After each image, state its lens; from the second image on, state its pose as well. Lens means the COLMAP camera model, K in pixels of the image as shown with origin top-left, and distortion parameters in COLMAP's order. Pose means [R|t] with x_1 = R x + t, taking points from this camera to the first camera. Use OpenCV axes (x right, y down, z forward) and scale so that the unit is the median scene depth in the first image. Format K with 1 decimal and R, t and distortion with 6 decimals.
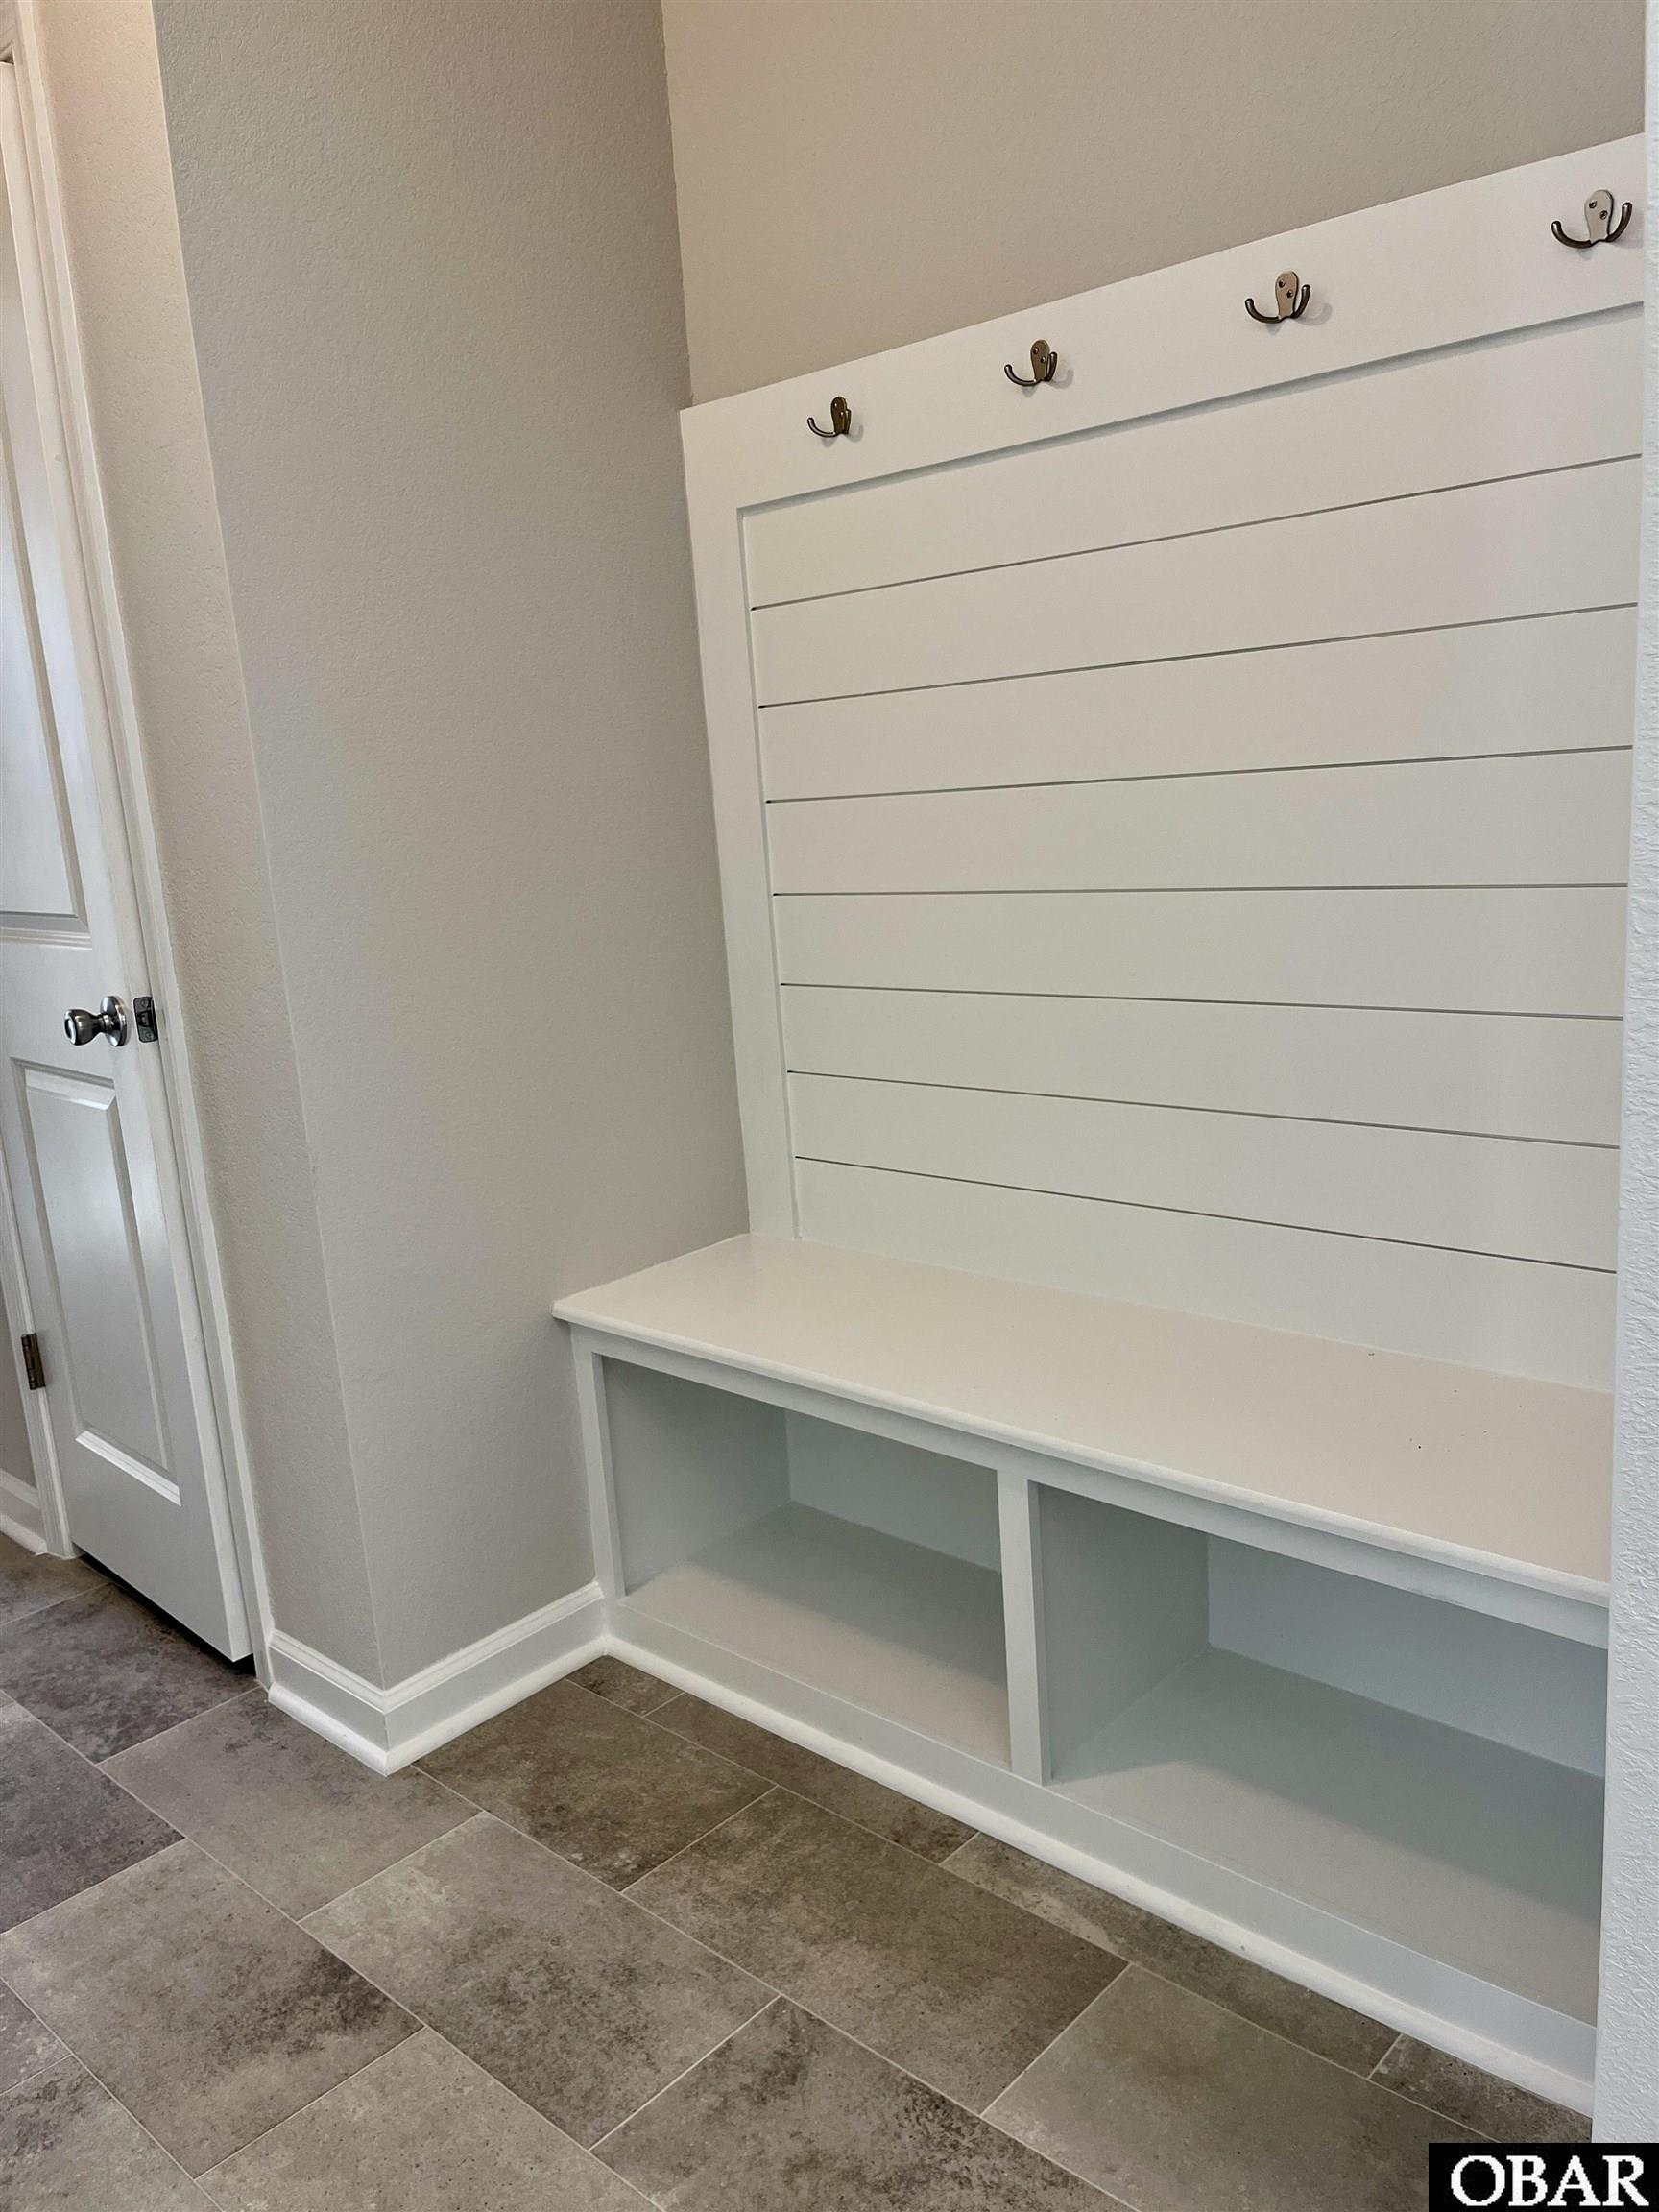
lens RADIAL K [[1688.9, 0, 827.8], [0, 1688.9, 1118.0], [0, 0, 1]] dist [0.075558, -0.110740]
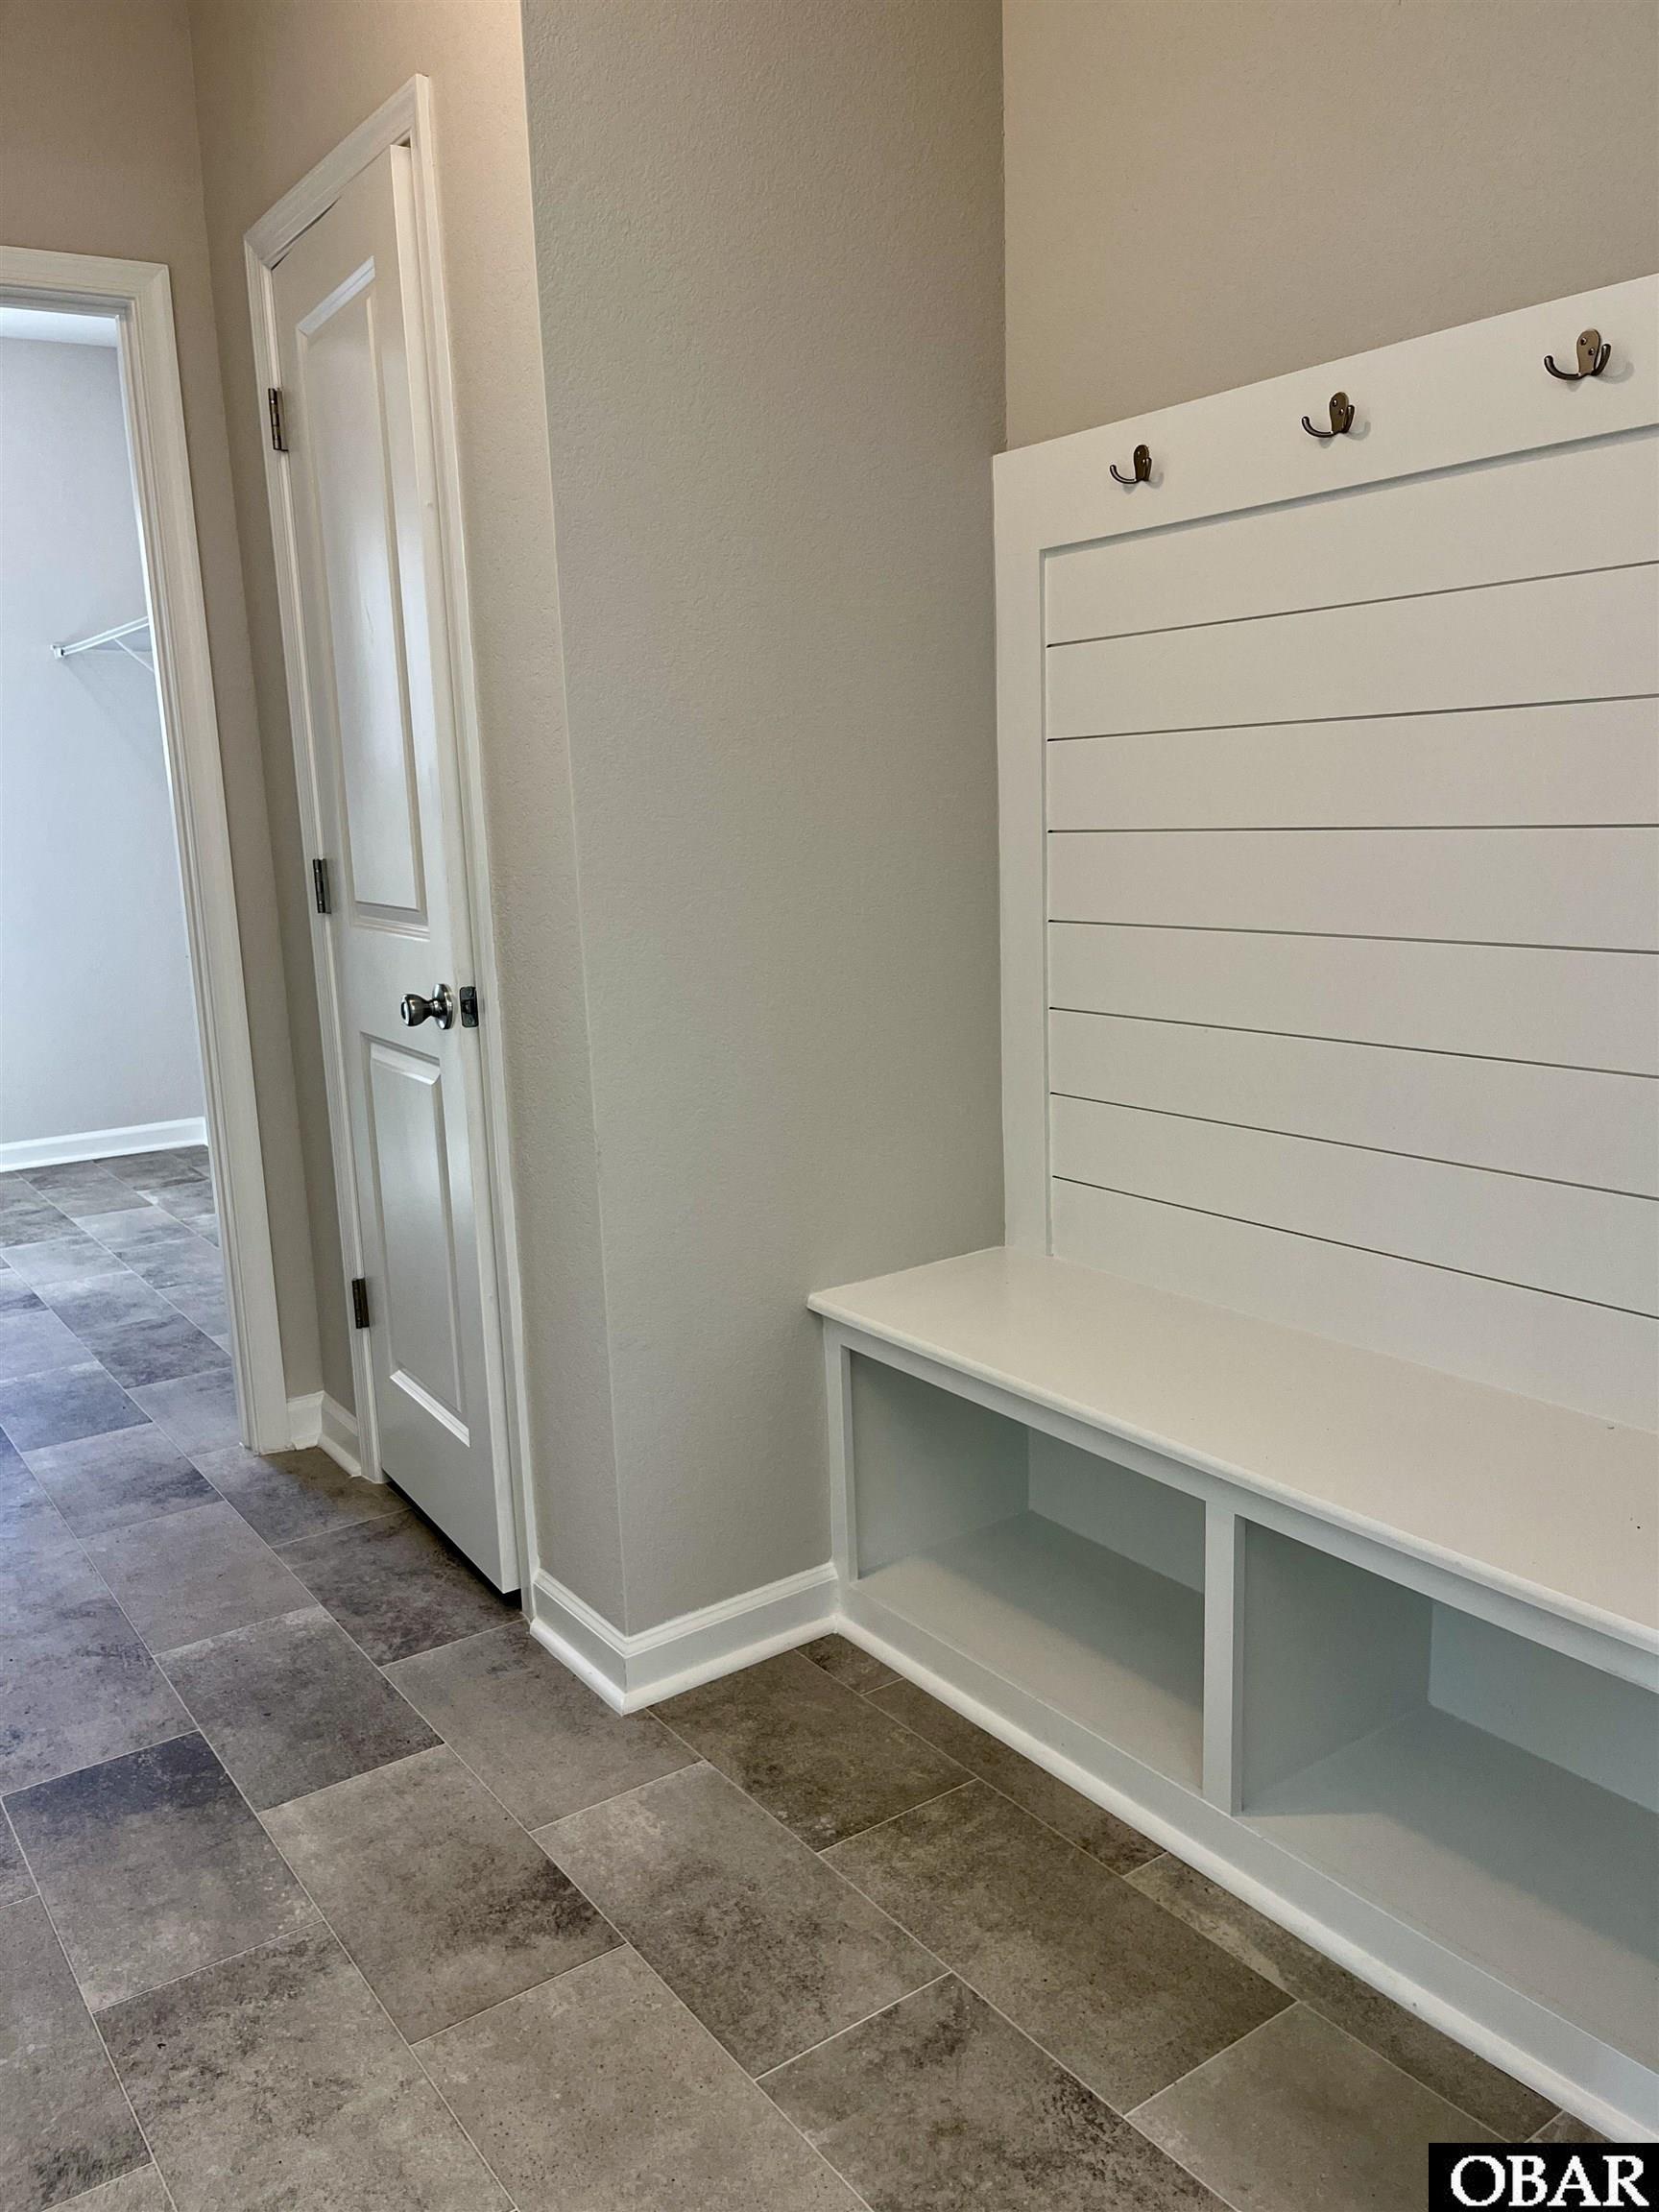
lens RADIAL K [[1688.9, 0, 825.0], [0, 1688.9, 1115.7], [0, 0, 1]] dist [0.075558, -0.110740]
pose [[0.978141, 0.074302, -0.194214, 0.053932], [-0.075075, 0.997172, 0.003388, -0.008999], [0.193917, 0.011267, 0.980953, -0.046711]]
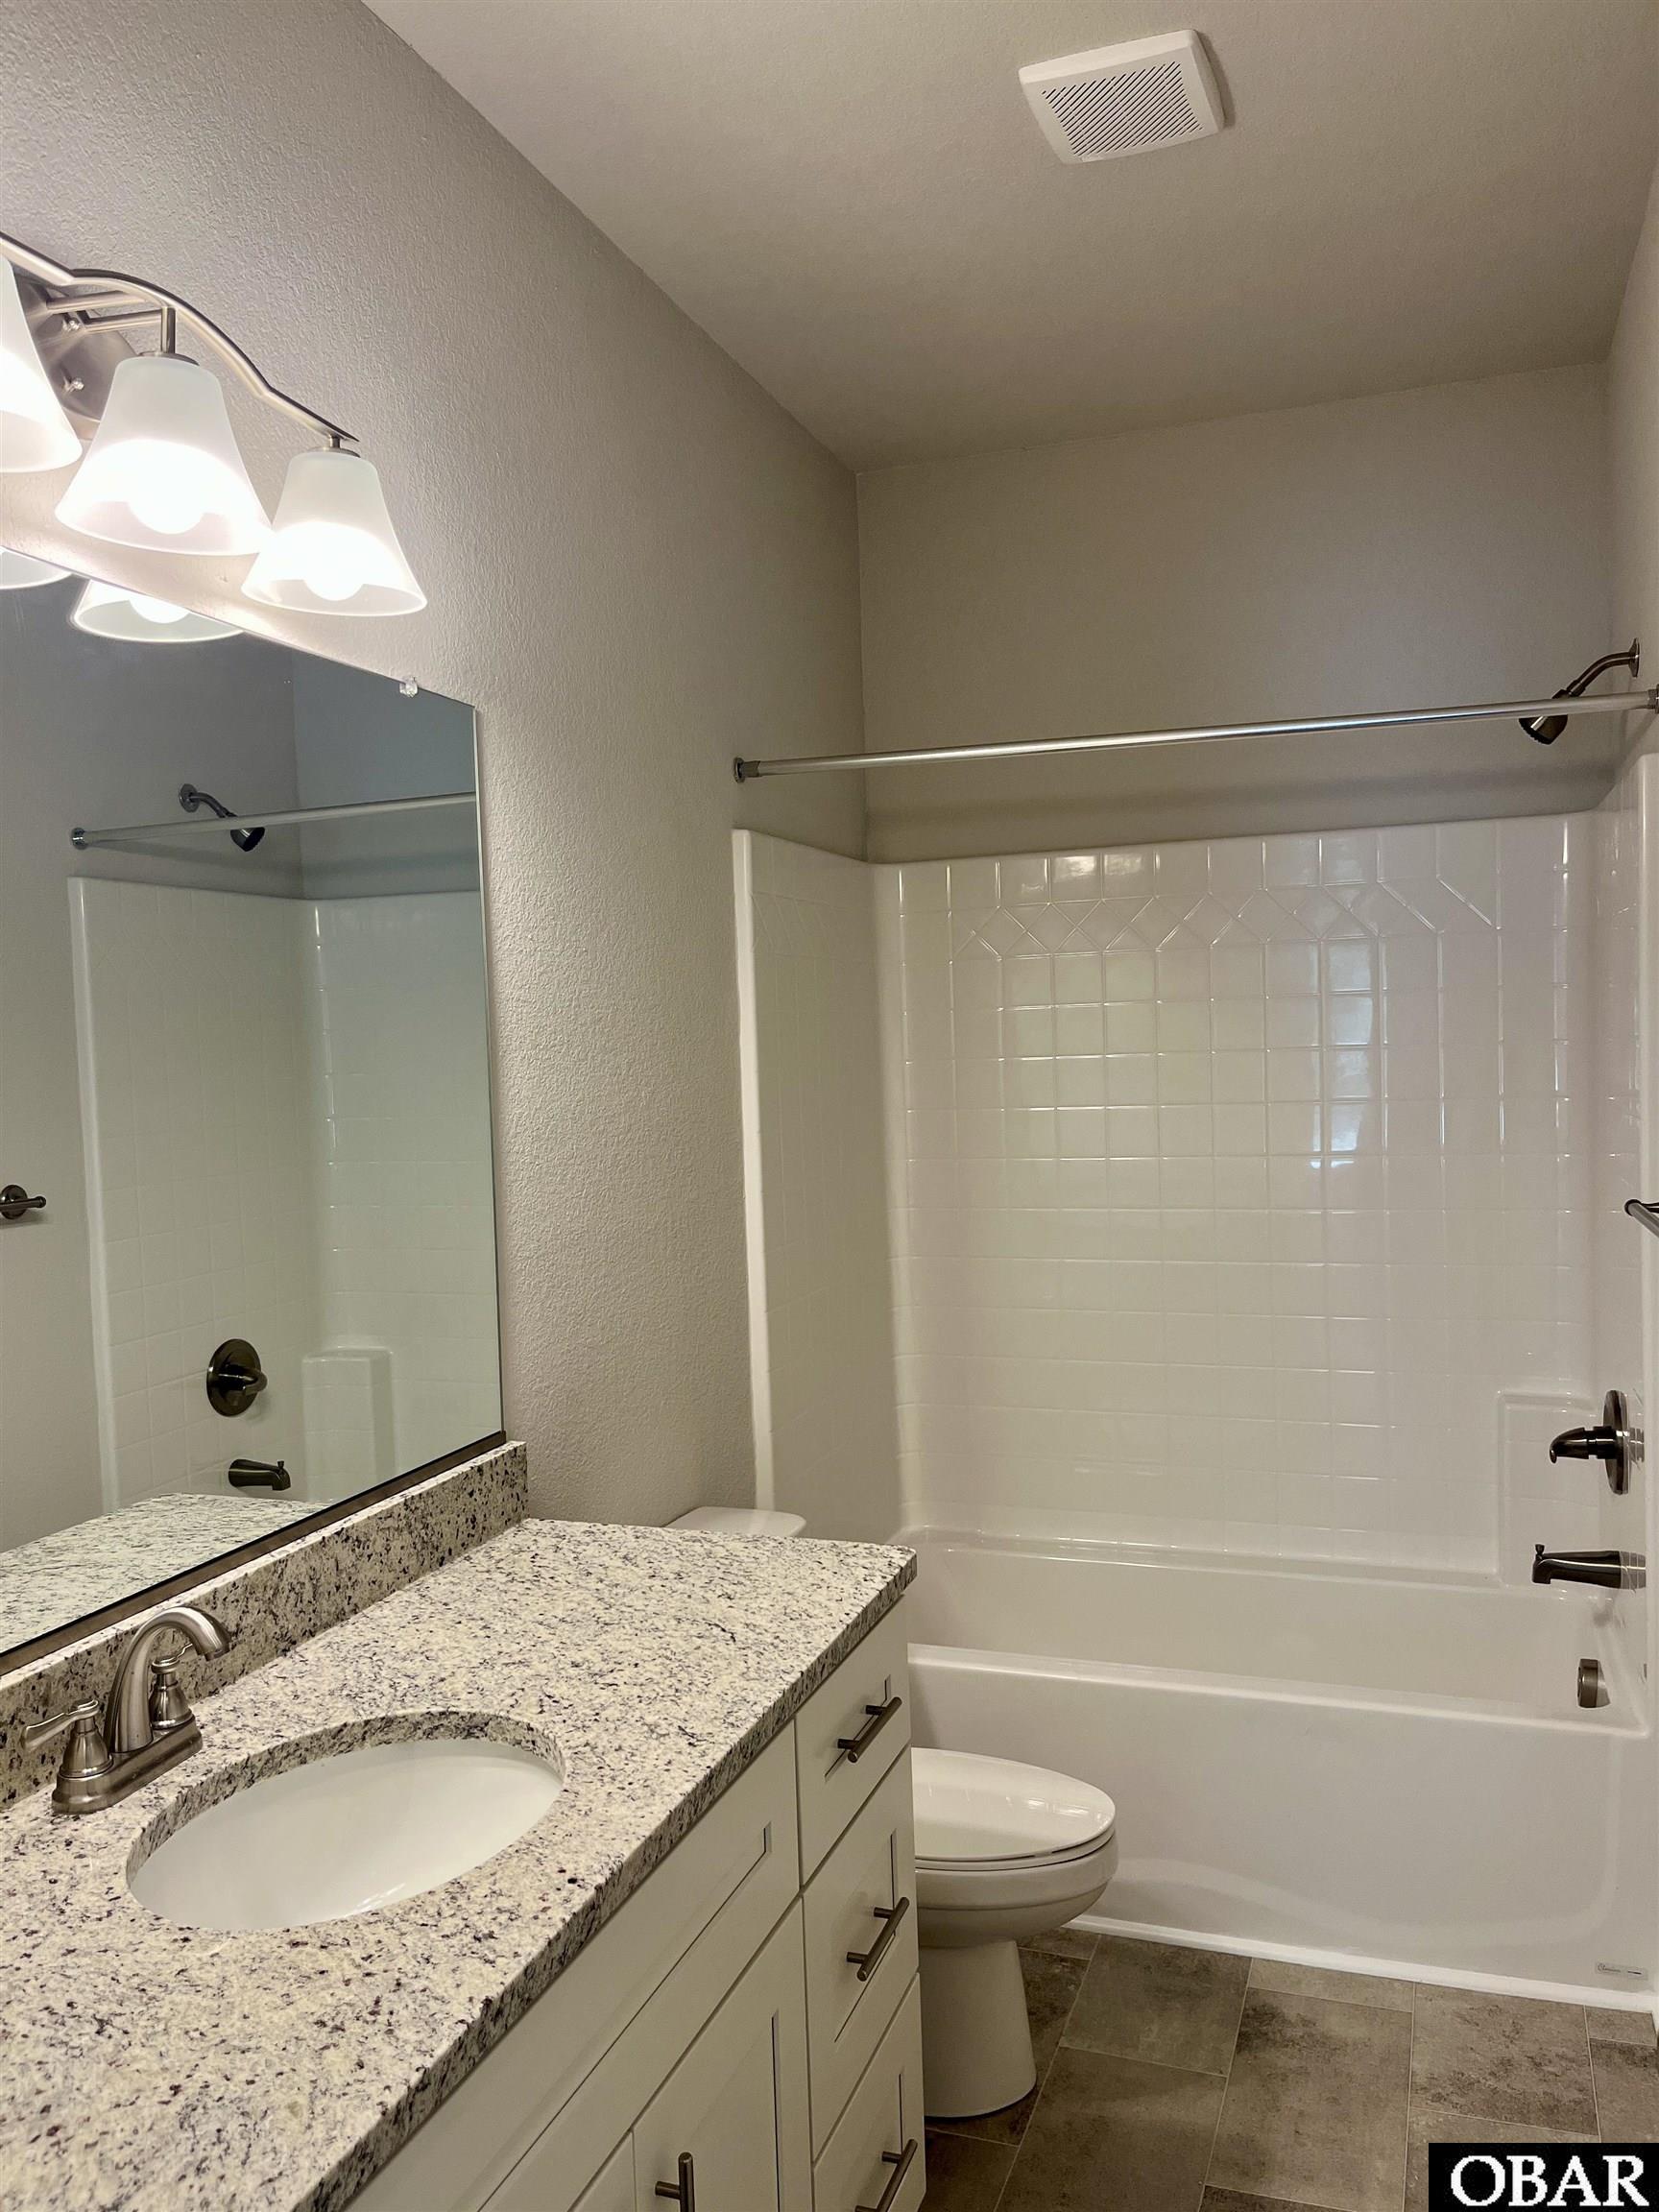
lens RADIAL K [[1688.9, 0, 814.3], [0, 1688.9, 1119.6], [0, 0, 1]] dist [0.075558, -0.110740]
pose [[-0.379939, 0.038744, 0.924200, -1.325545], [0.240730, 0.968837, 0.058349, -0.372962], [-0.893138, 0.244652, -0.377426, 1.472097]]
